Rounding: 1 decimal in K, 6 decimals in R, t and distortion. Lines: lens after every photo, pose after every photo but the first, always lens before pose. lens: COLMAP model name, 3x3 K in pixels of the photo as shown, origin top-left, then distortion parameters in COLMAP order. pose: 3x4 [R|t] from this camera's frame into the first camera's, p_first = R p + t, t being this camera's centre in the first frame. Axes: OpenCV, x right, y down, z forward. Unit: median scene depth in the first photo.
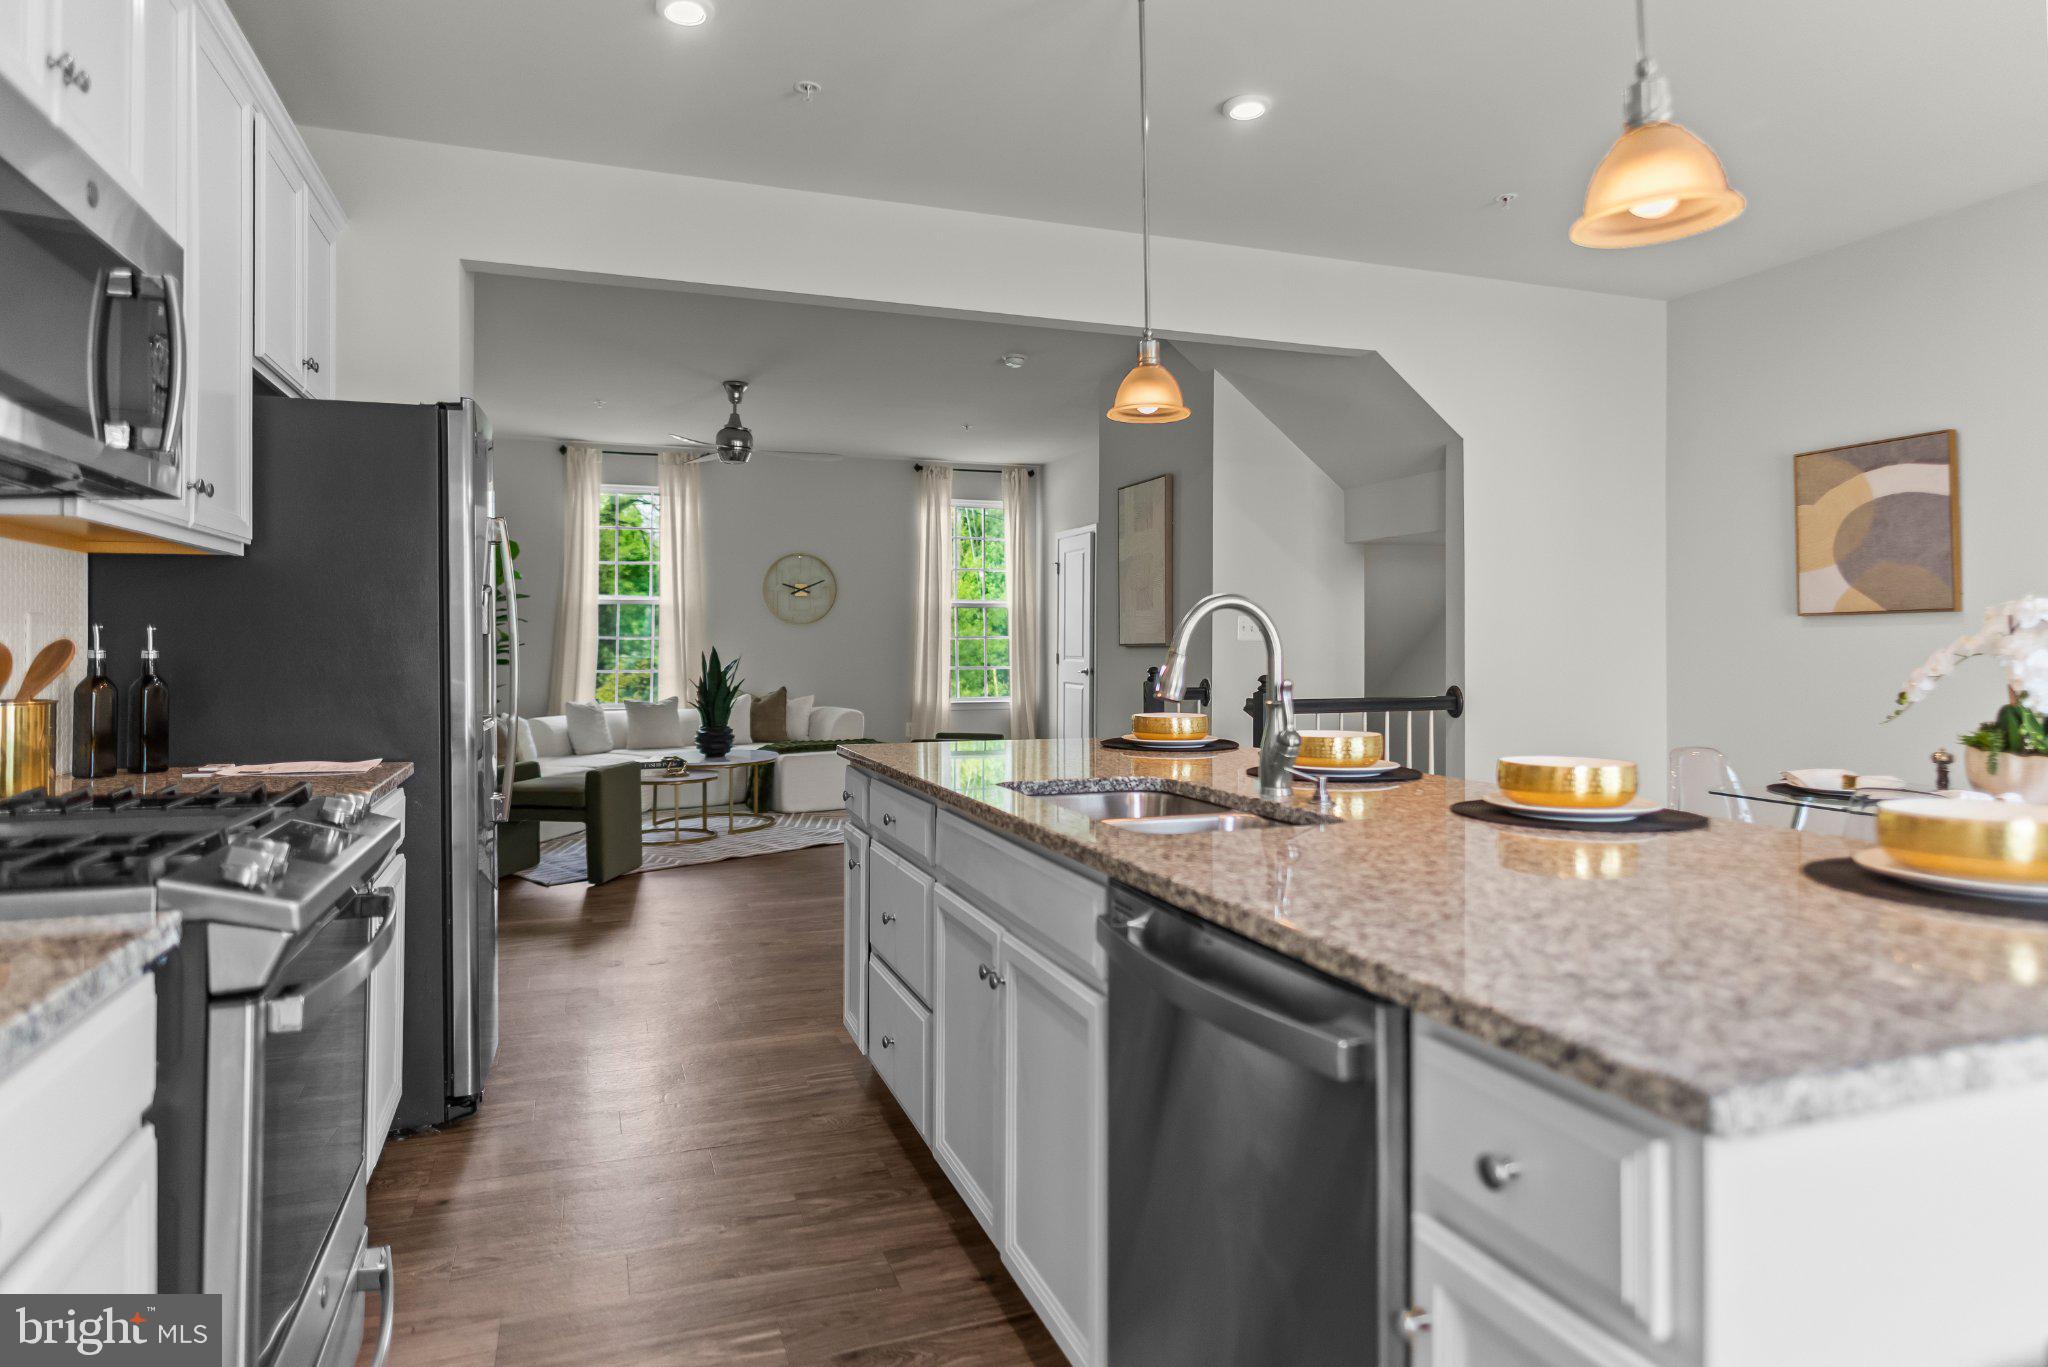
lens RADIAL K [[1177.7, 0, 1022.6], [0, 1177.7, 624.5], [0, 0, 1]] dist [-0.021237, -0.002078]
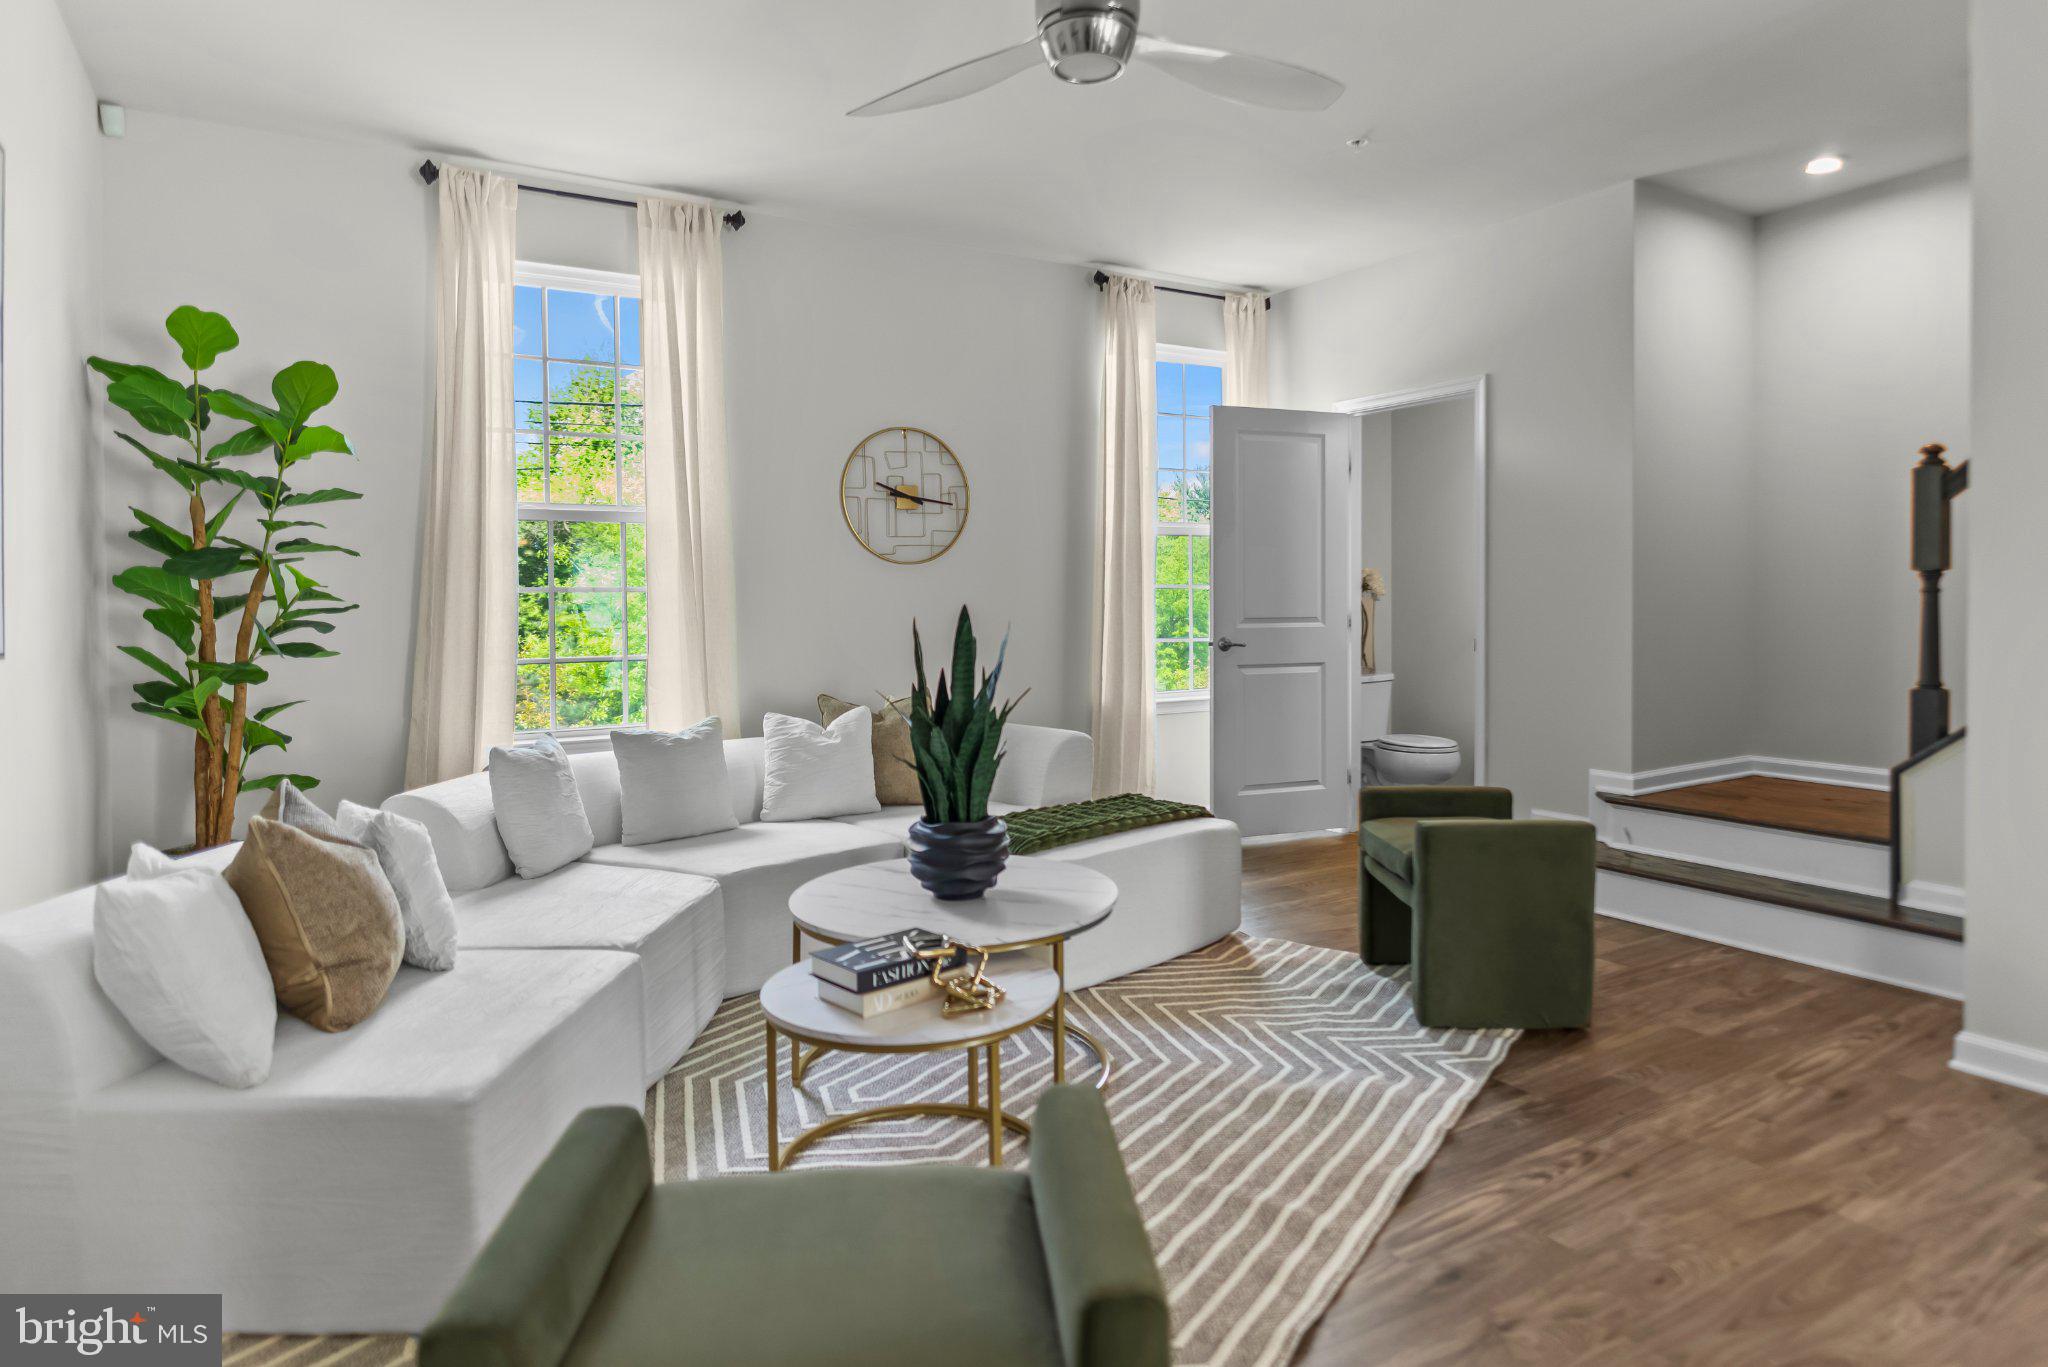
lens RADIAL K [[1177.7, 0, 1022.6], [0, 1177.7, 624.5], [0, 0, 1]] dist [-0.021237, -0.002078]
pose [[0.983028, -0.011261, 0.183108, -0.256886], [0.003916, 0.999175, 0.040425, 0.007183], [-0.183412, -0.039022, 0.982261, 0.519376]]
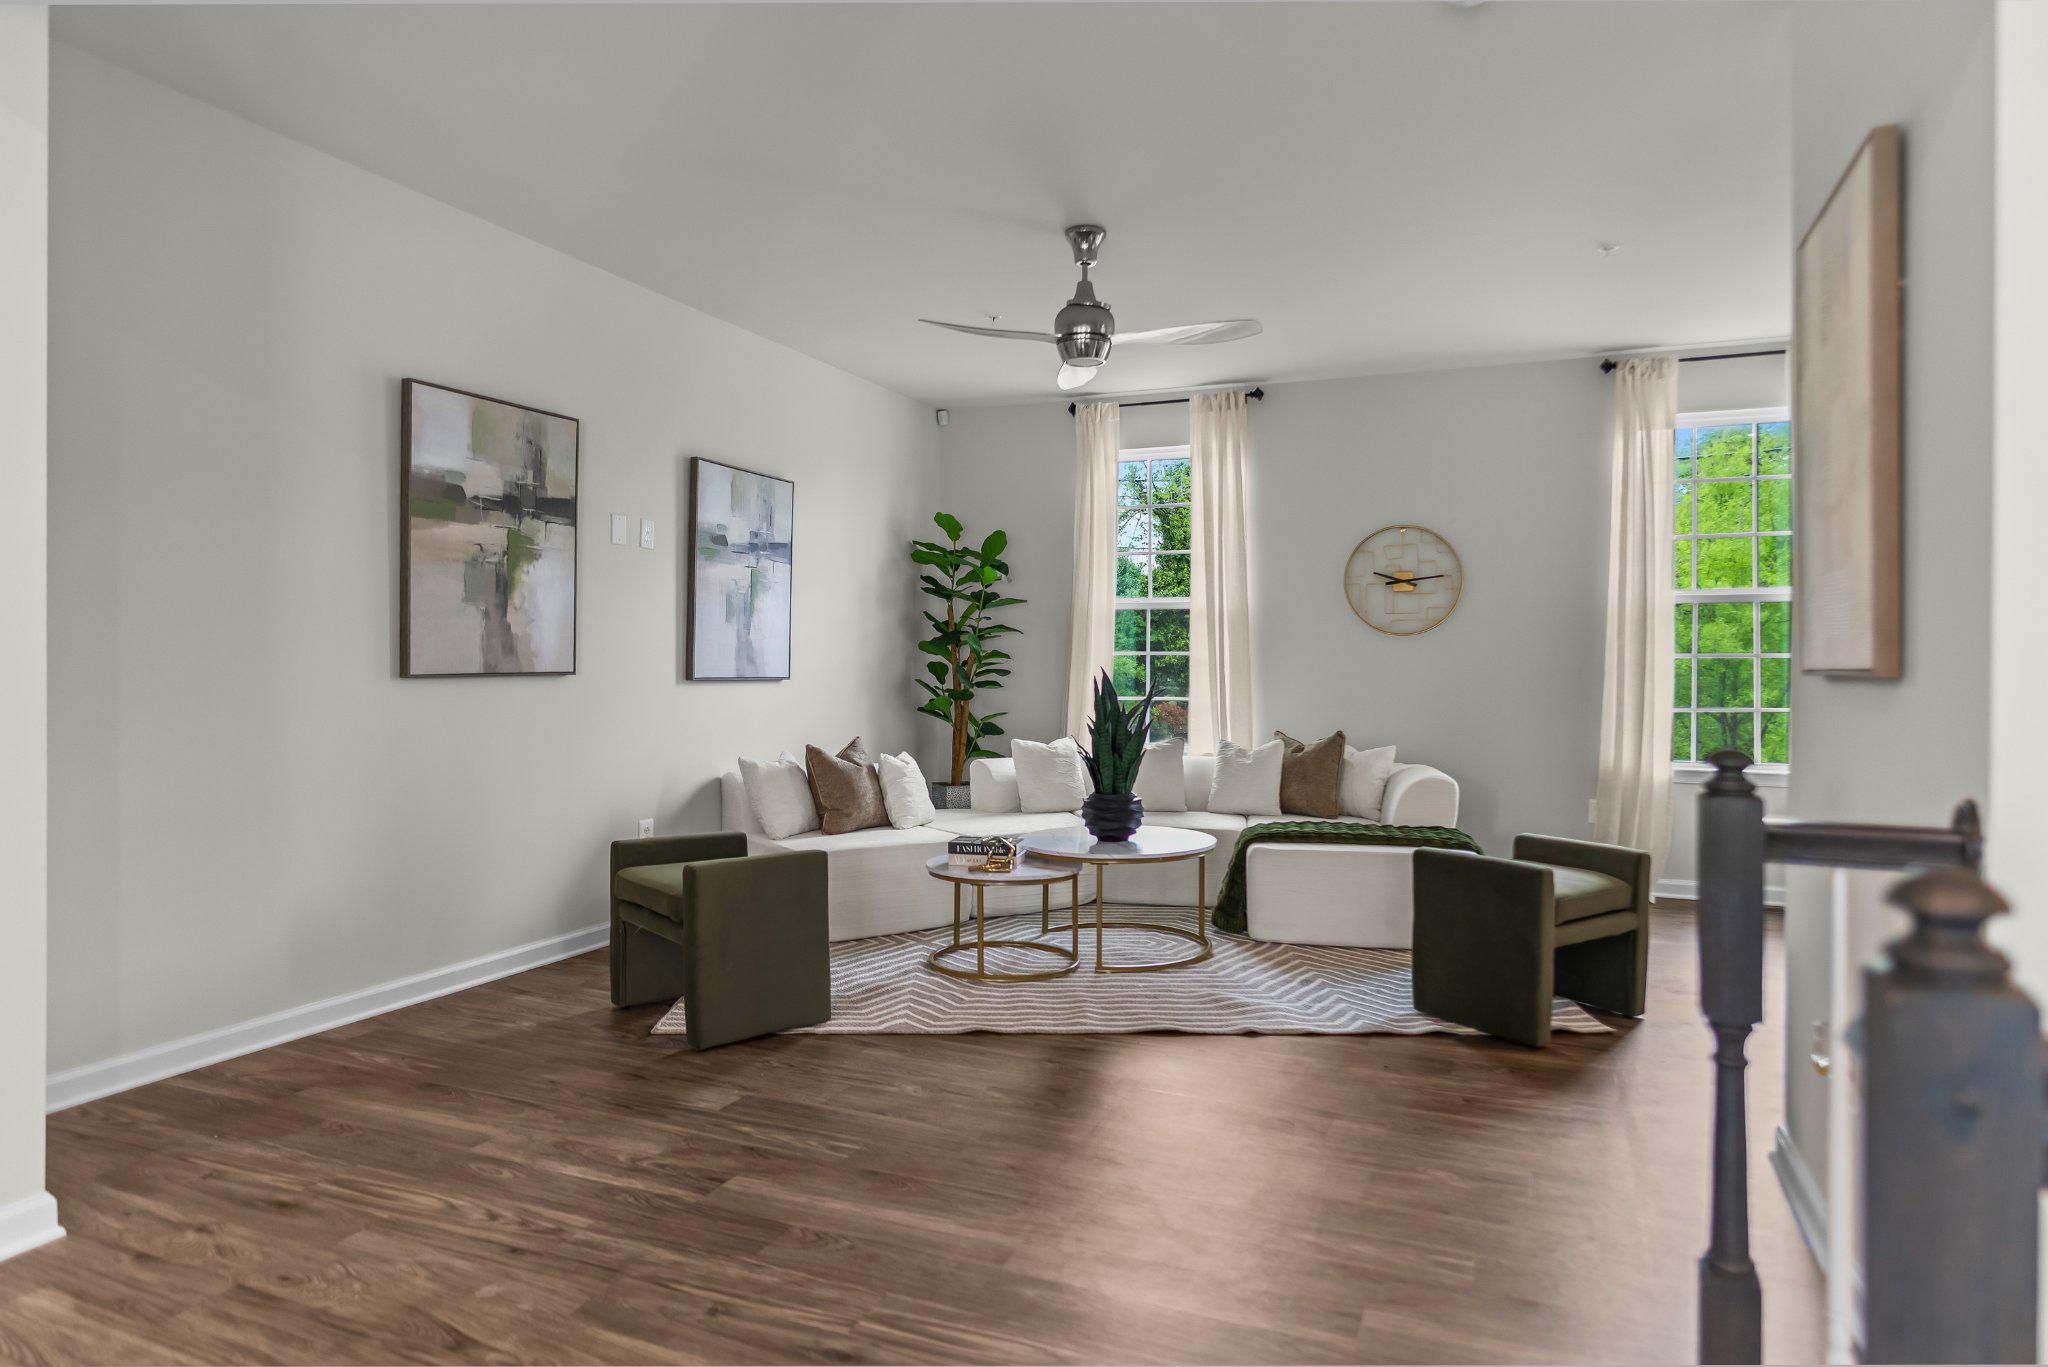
lens RADIAL K [[1199.6, 0, 1057.3], [0, 1199.6, 663.7], [0, 0, 1]] dist [-0.001547, -0.000921]
pose [[0.742315, 0.007047, -0.670014, 0.123402], [0.003832, 0.999884, 0.014762, 0.006119], [0.670040, -0.013525, 0.742202, 0.418127]]
